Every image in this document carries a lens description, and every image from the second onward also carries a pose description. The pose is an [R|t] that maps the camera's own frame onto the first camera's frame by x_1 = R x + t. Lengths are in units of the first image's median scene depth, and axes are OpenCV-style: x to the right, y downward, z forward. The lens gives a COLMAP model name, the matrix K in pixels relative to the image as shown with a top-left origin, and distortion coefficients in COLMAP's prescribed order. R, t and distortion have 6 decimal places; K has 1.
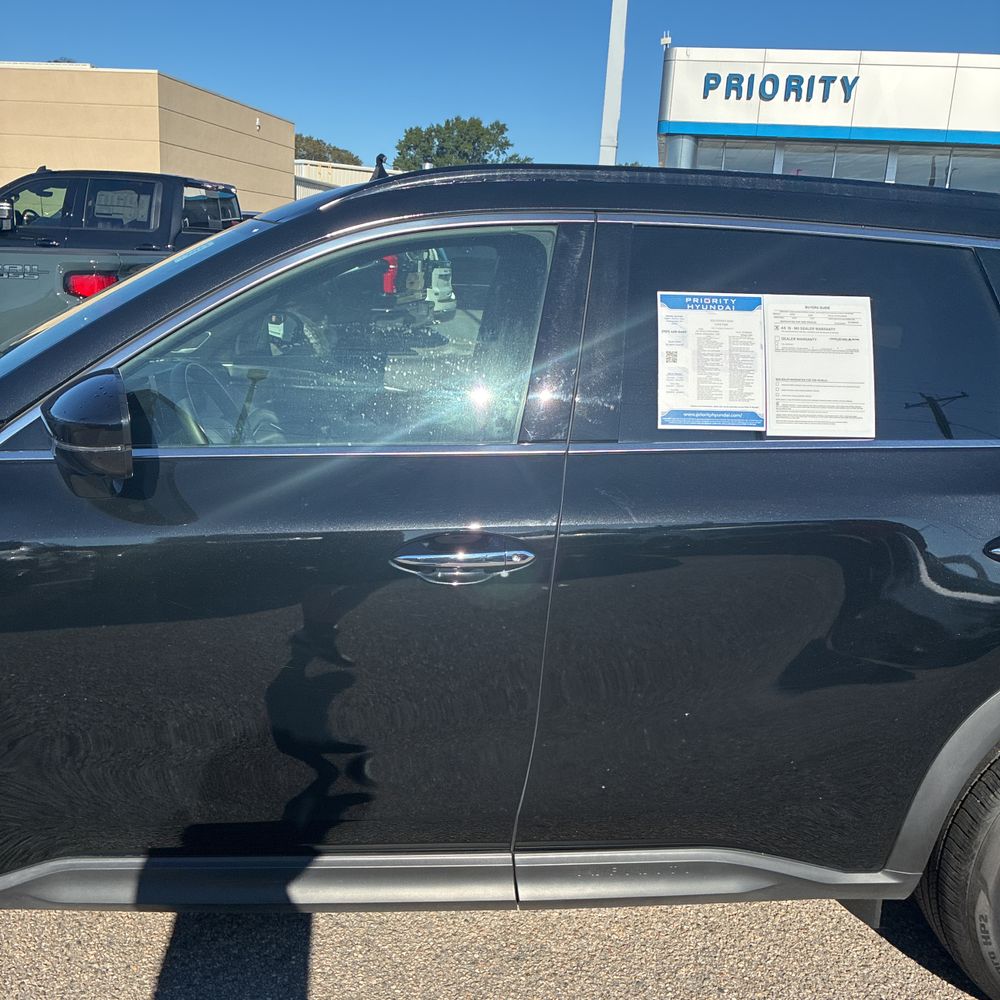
lens RADIAL K [[1006.9, 0, 492.7], [0, 1006.9, 494.4], [0, 0, 1]] dist [0.012886, 0.000000]
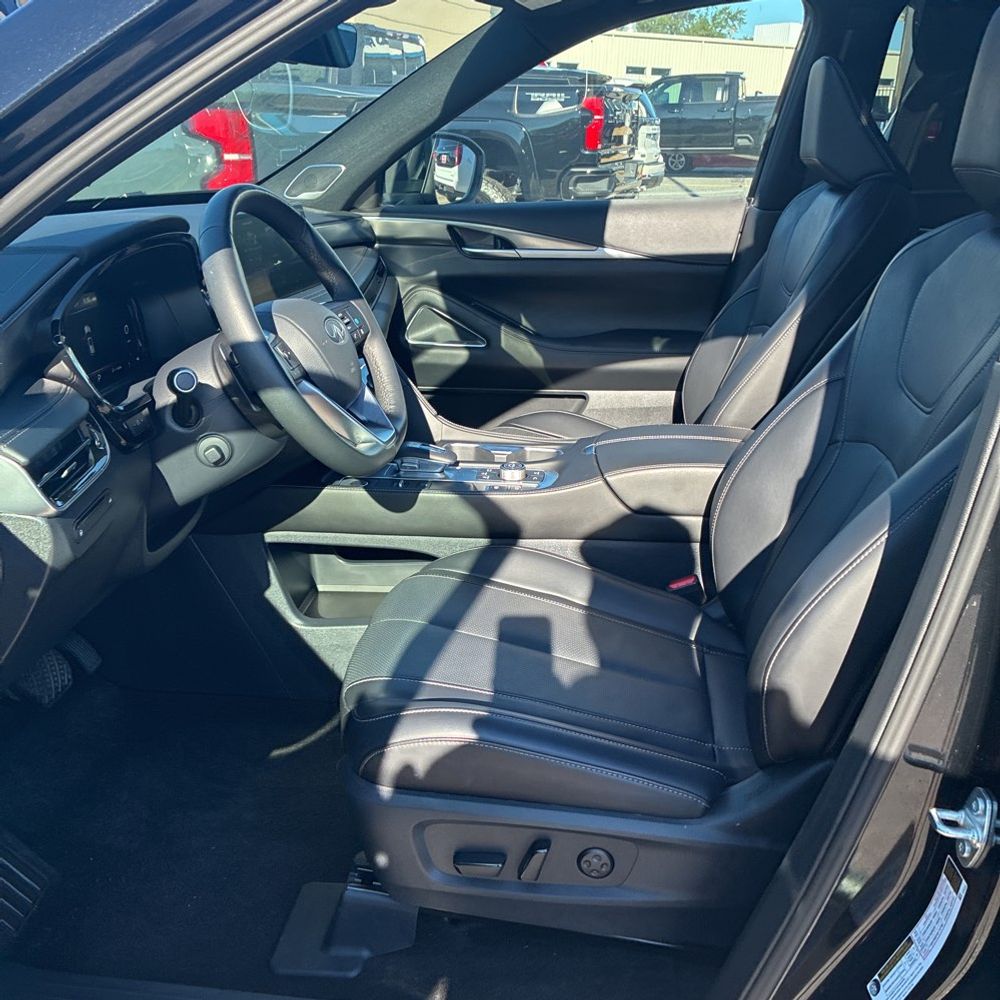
lens RADIAL K [[1006.9, 0, 496.6], [0, 1006.9, 500.1], [0, 0, 1]] dist [0.012886, 0.000000]
pose [[0.983080, 0.038131, -0.179167, -0.011975], [-0.016017, 0.992242, 0.123287, -0.006162], [0.182478, -0.118331, 0.976063, 0.076809]]
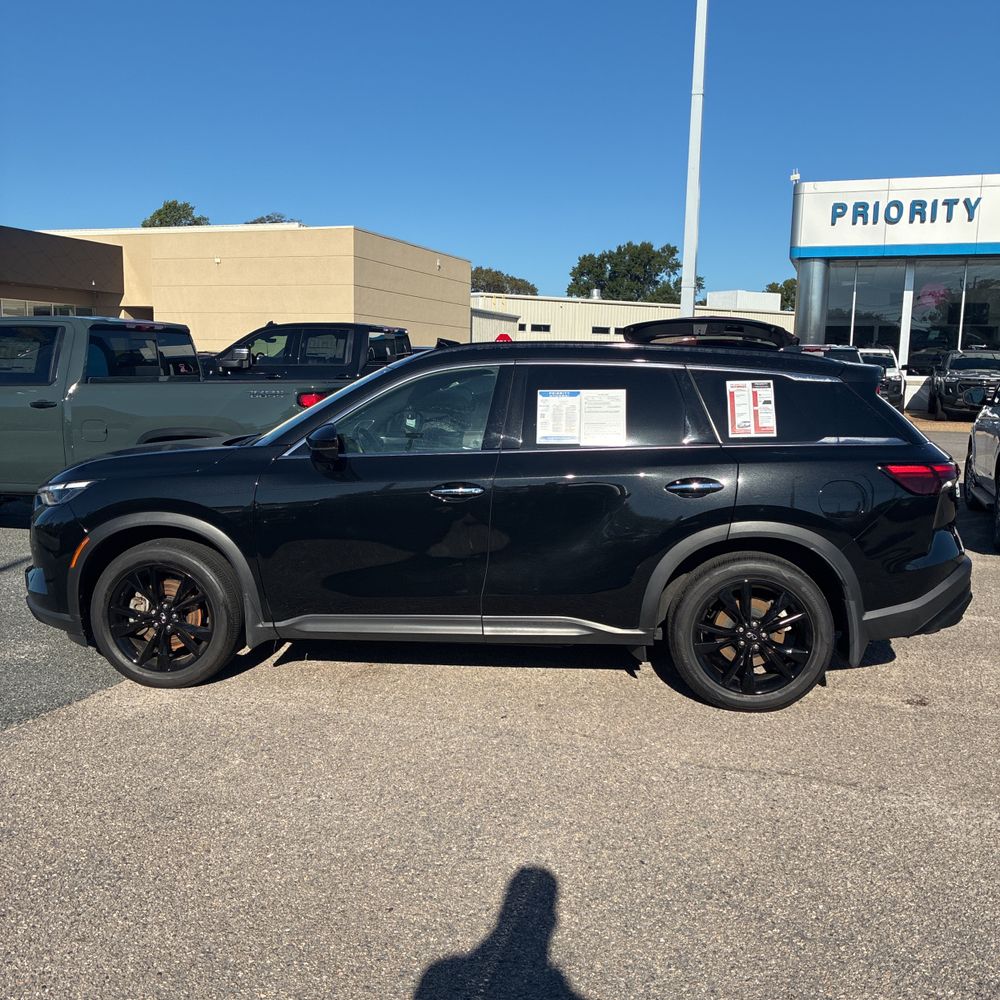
lens RADIAL K [[1006.9, 0, 503.4], [0, 1006.9, 496.9], [0, 0, 1]] dist [0.012886, 0.000000]
pose [[0.986251, -0.013415, -0.164710, 0.061817], [-0.004961, 0.993846, -0.110655, 0.043235], [0.165181, 0.109951, 0.980115, -0.183209]]
